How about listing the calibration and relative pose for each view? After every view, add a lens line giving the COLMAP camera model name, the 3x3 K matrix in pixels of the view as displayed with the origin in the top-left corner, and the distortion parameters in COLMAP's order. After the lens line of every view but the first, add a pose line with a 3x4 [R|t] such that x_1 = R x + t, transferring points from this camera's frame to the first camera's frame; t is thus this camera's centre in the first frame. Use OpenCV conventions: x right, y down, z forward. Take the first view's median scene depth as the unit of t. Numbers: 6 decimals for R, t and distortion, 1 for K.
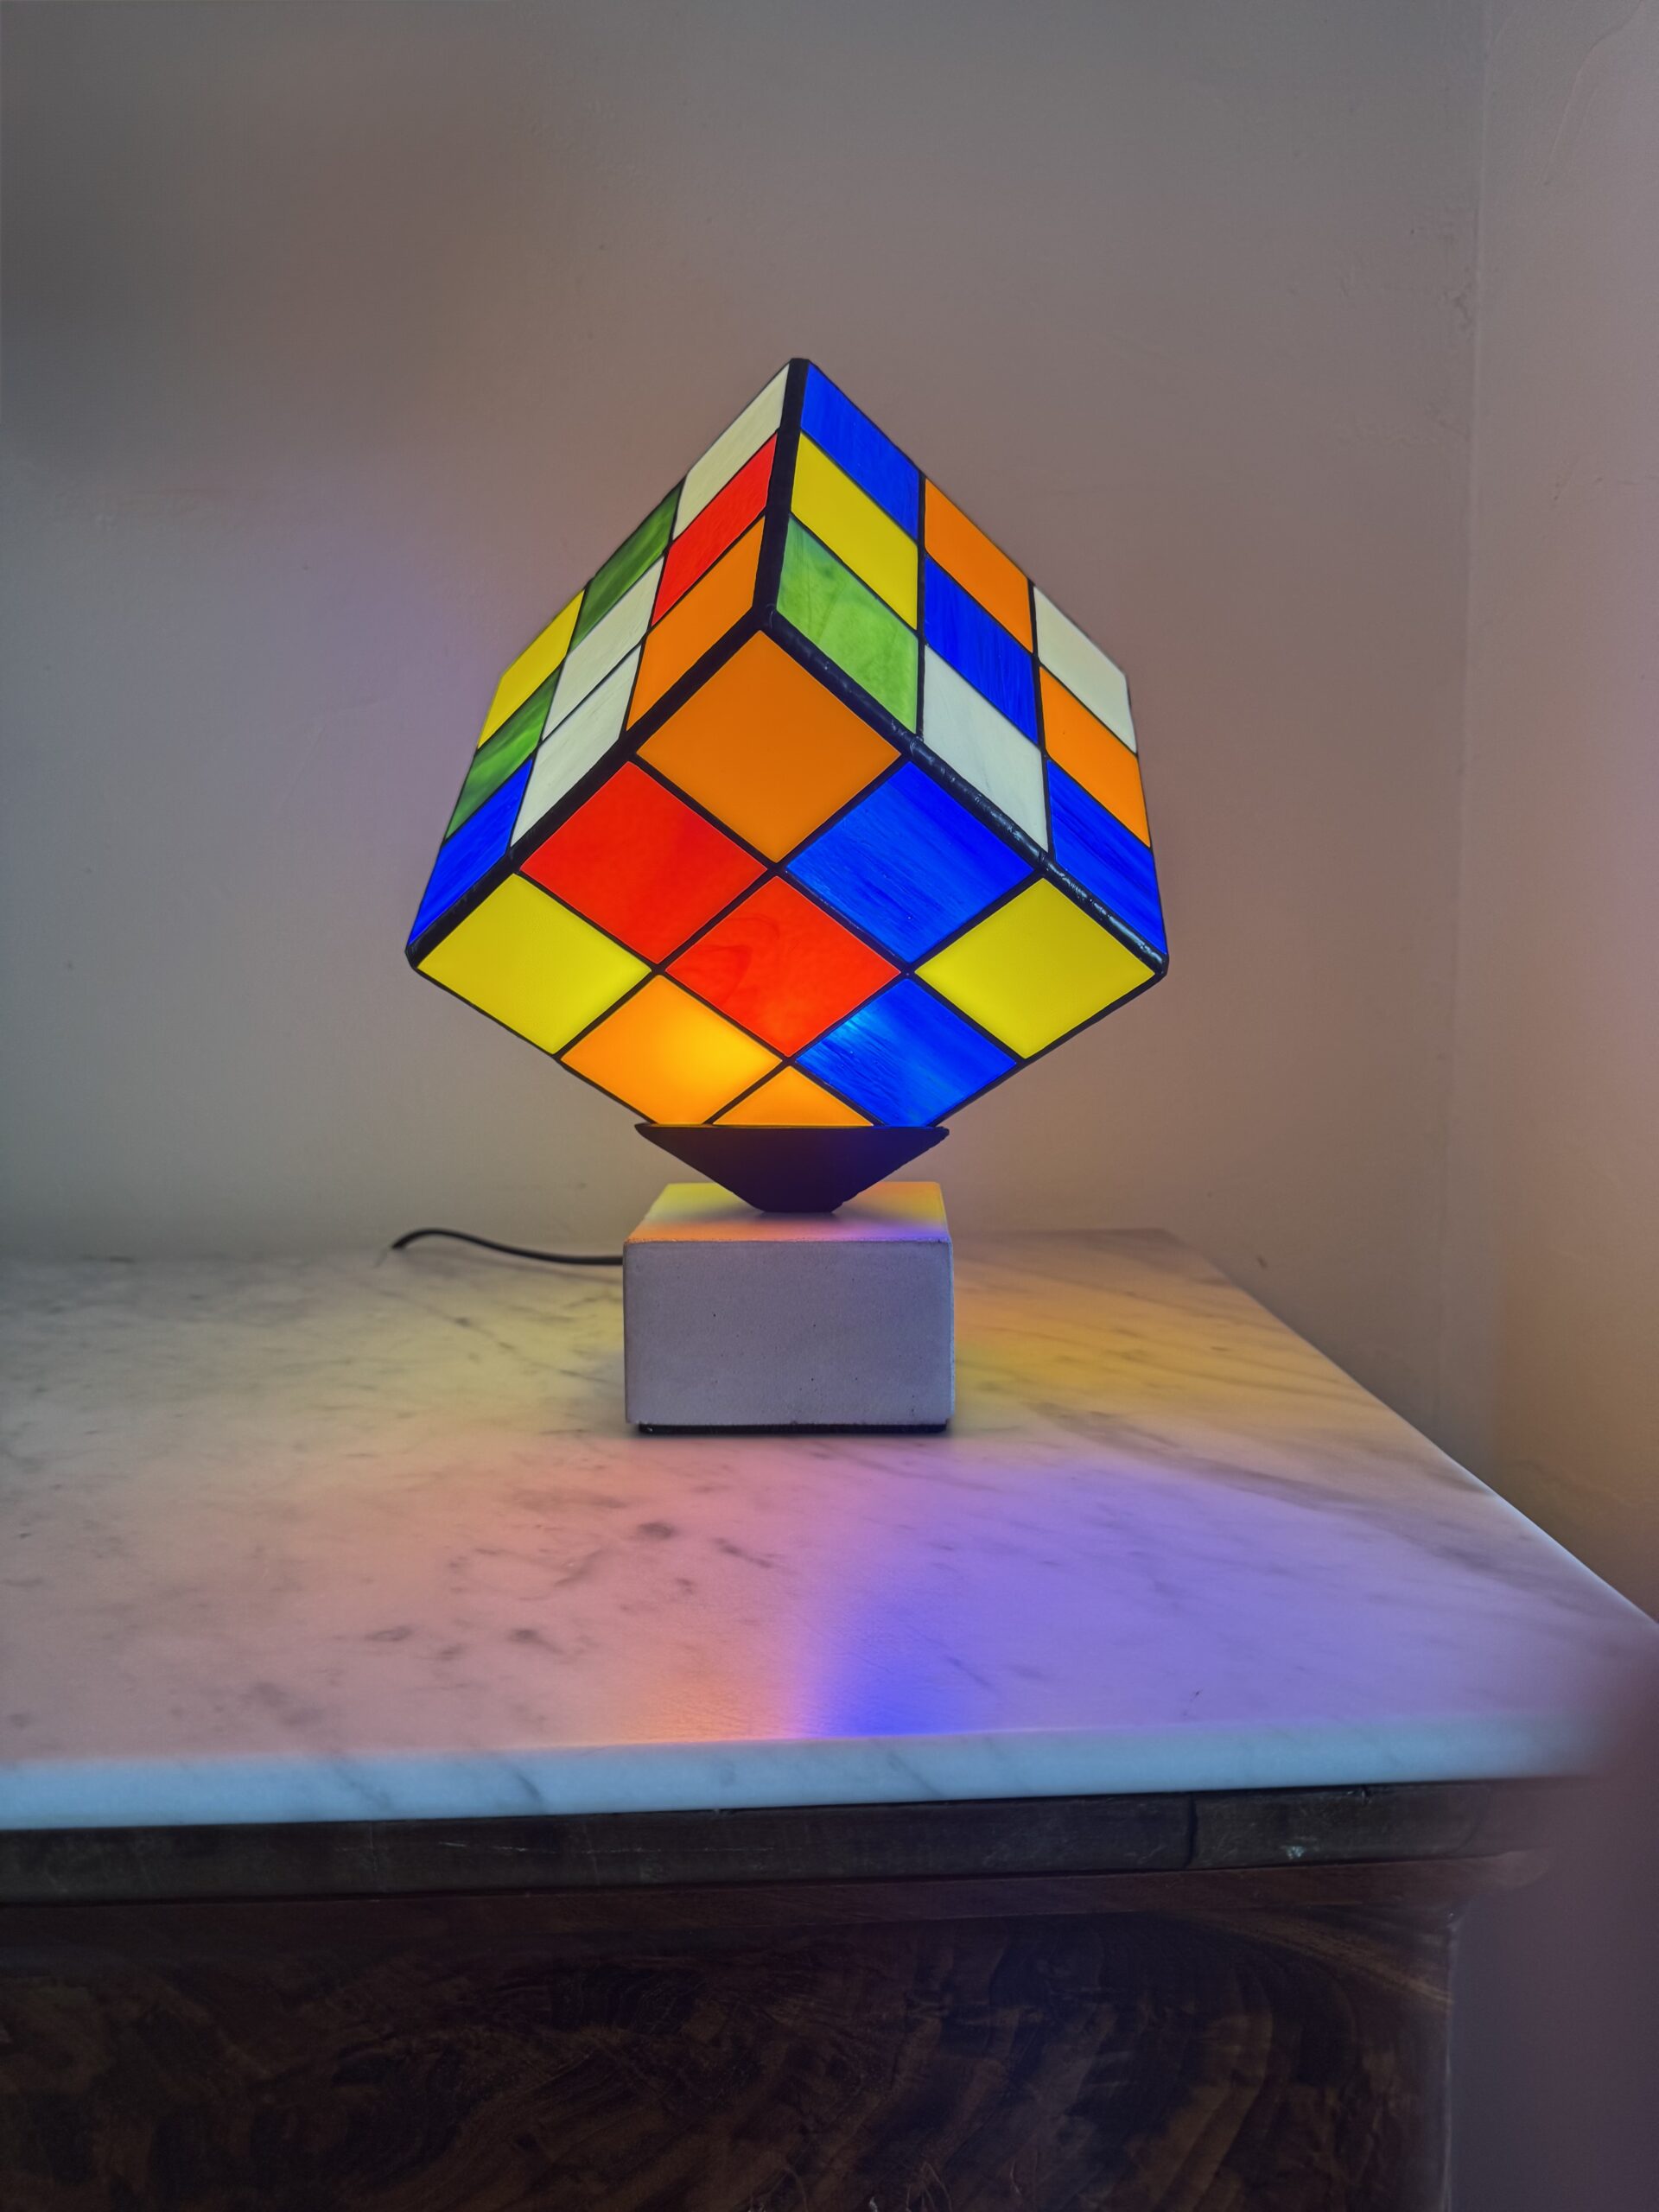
lens RADIAL K [[1594.7, 0, 829.5], [0, 1594.7, 1106.0], [0, 0, 1]] dist [0.115075, -0.000142]
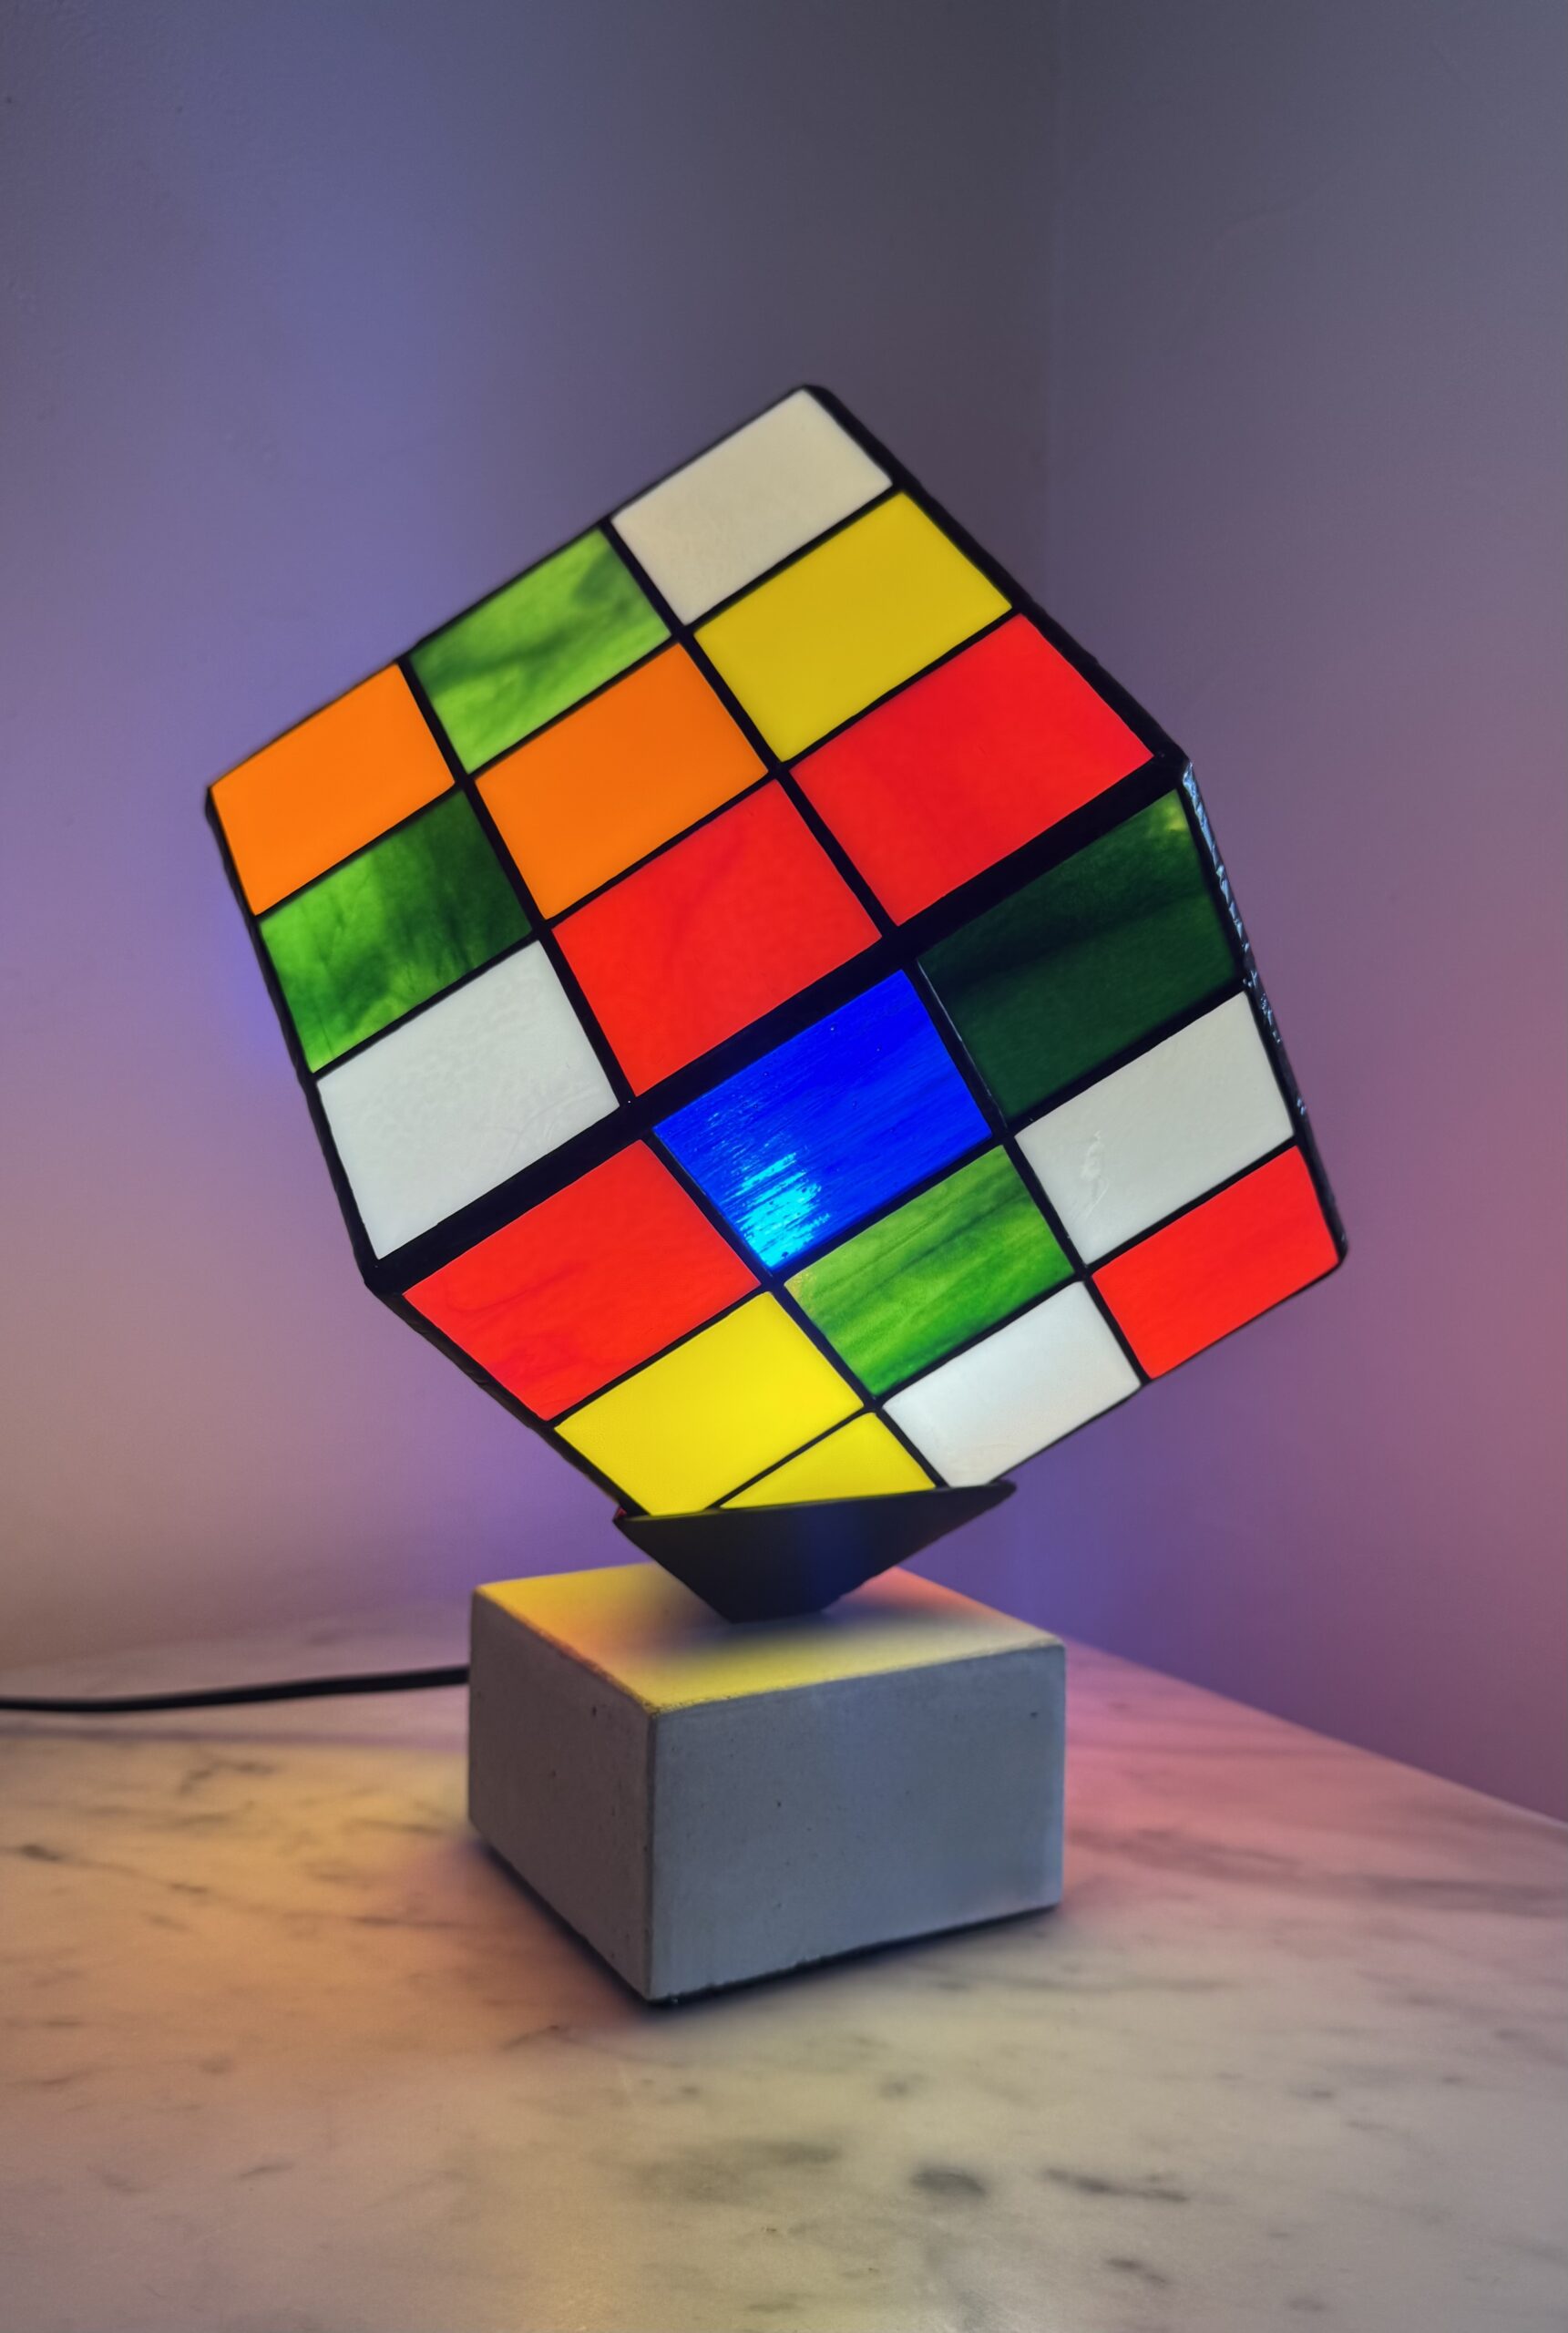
lens RADIAL K [[1921.8, 0, 801.6], [0, 1921.8, 1296.8], [0, 0, 1]] dist [0.059177, -0.001905]
pose [[0.840773, -0.040272, 0.539888, -0.477272], [0.043662, 0.999025, 0.006525, -0.079997], [-0.539624, 0.018086, 0.841712, 0.322321]]
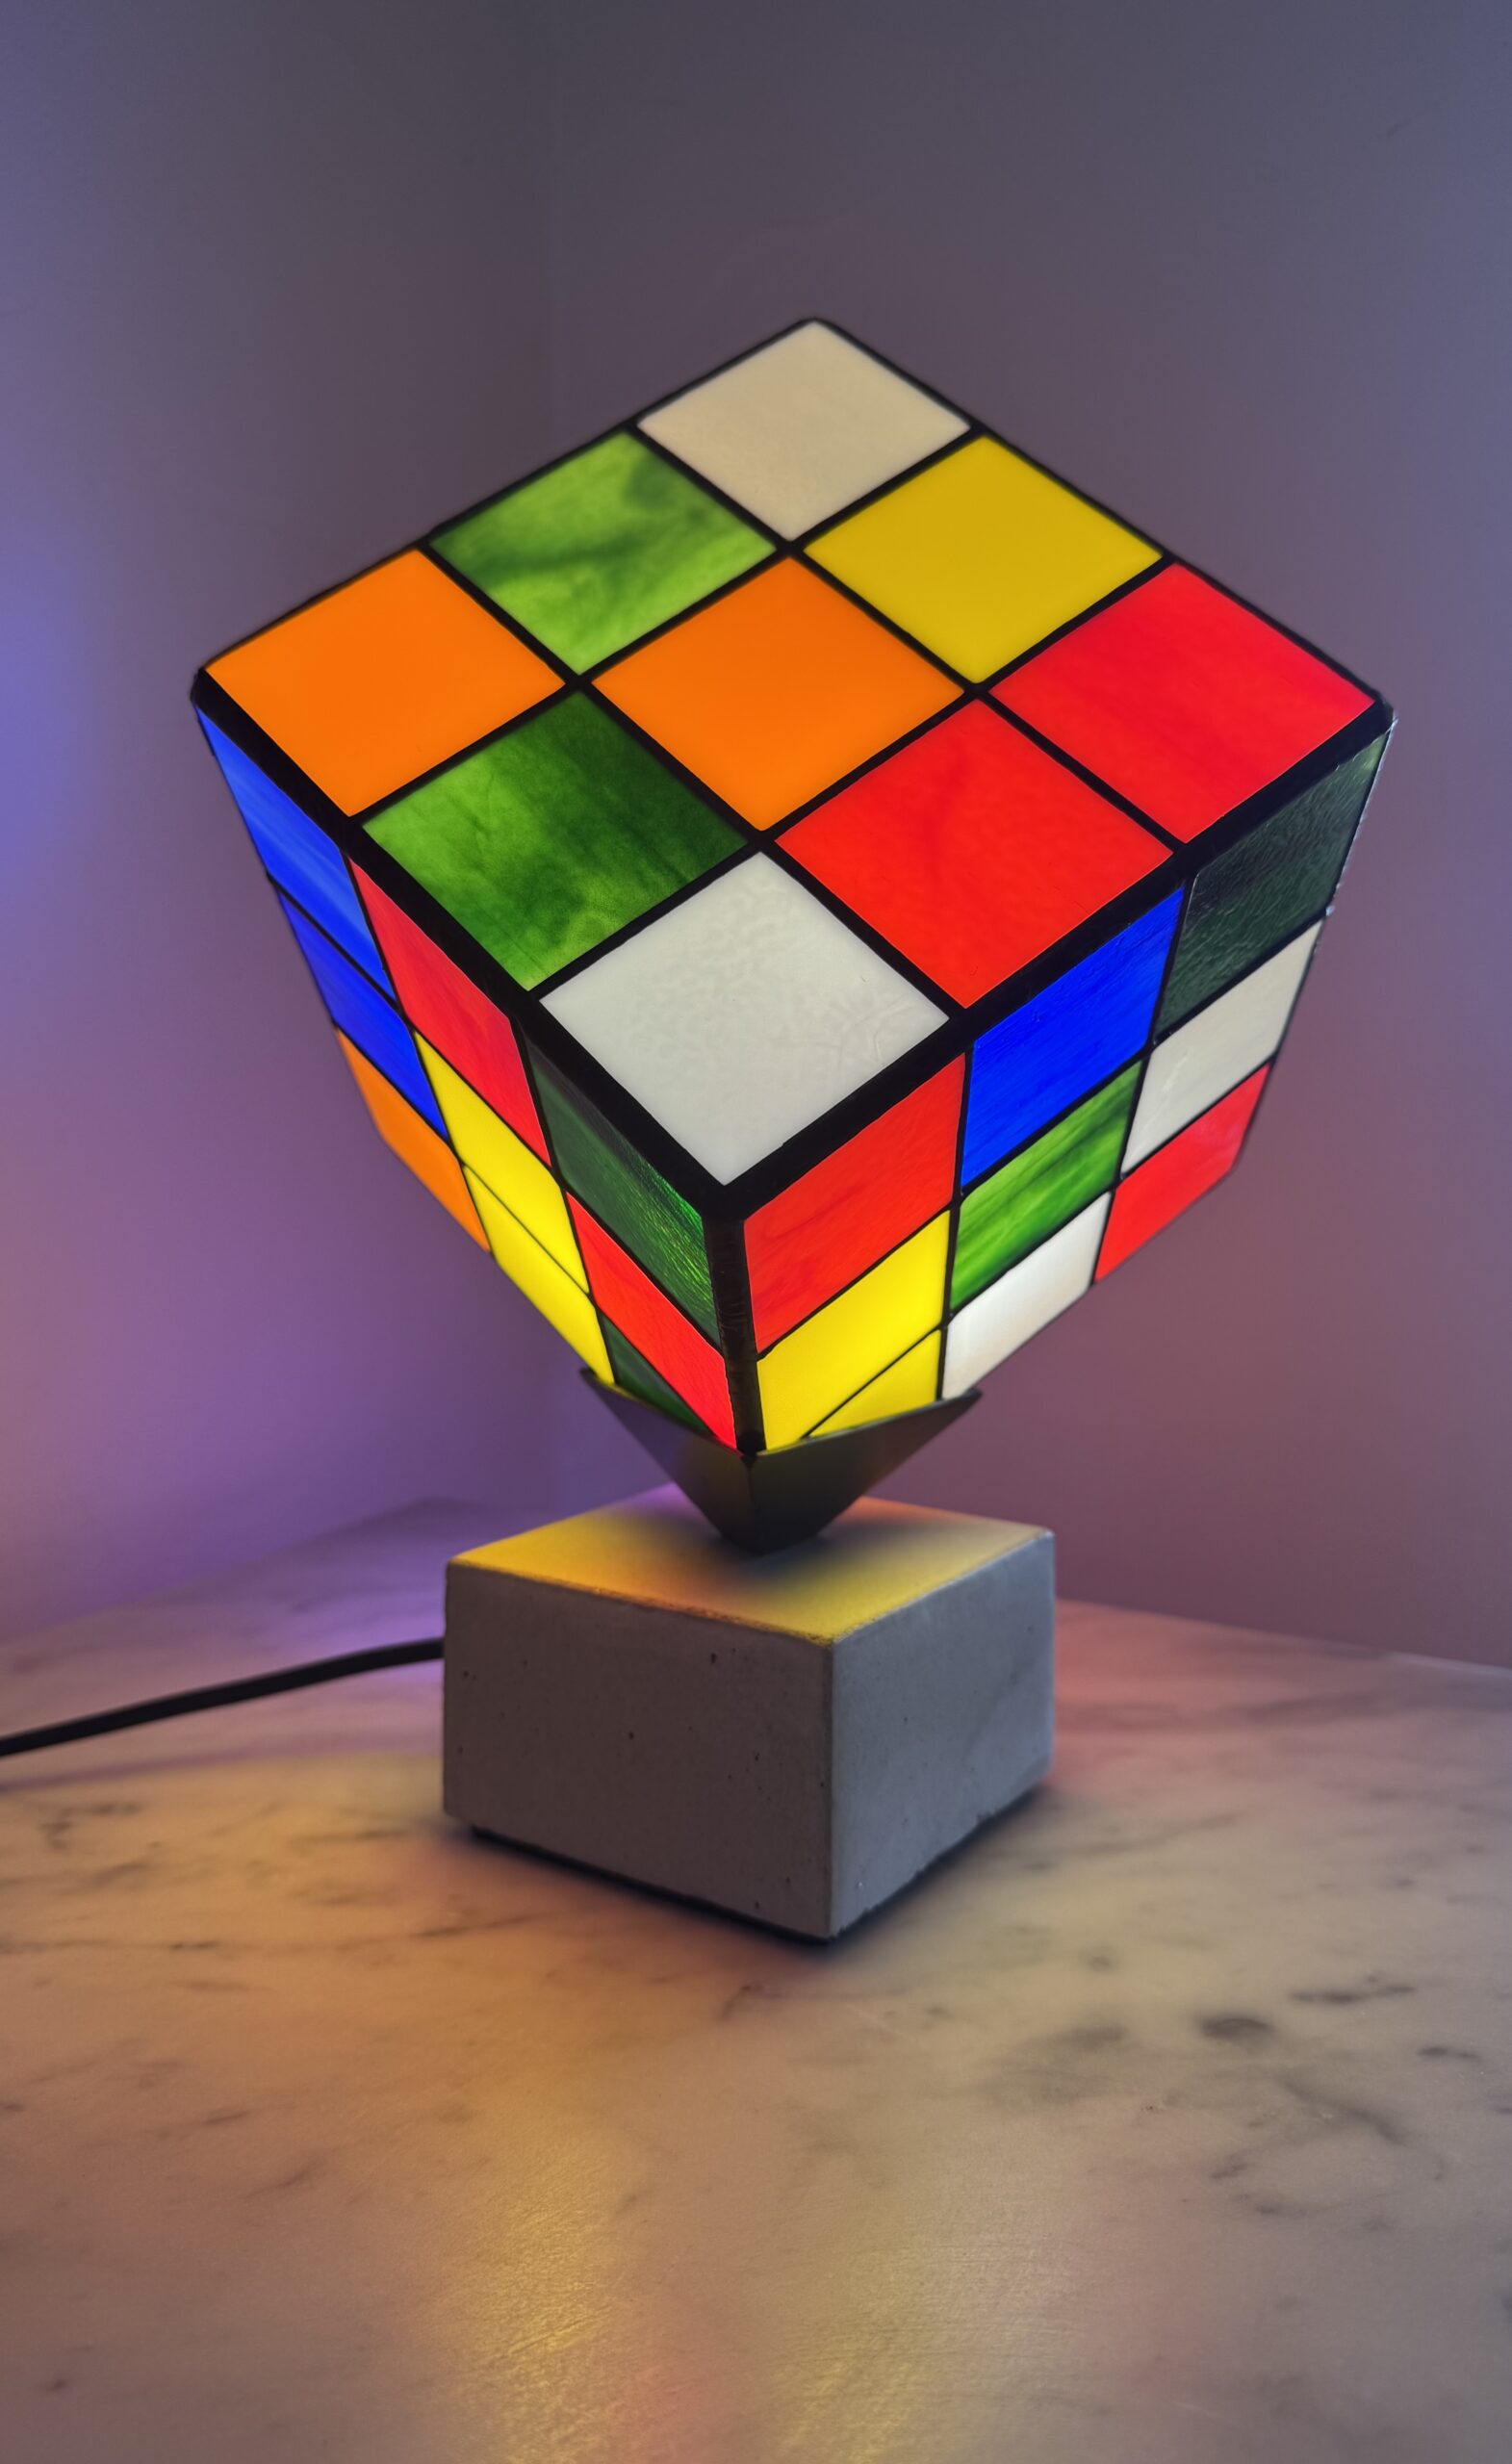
lens RADIAL K [[1853.8, 0, 760.9], [0, 1853.8, 1254.6], [0, 0, 1]] dist [0.041761, -0.004285]
pose [[0.517146, -0.081208, 0.852036, -0.734235], [0.095603, 0.994740, 0.036783, -0.093257], [-0.850541, 0.062435, 0.522190, 0.628795]]
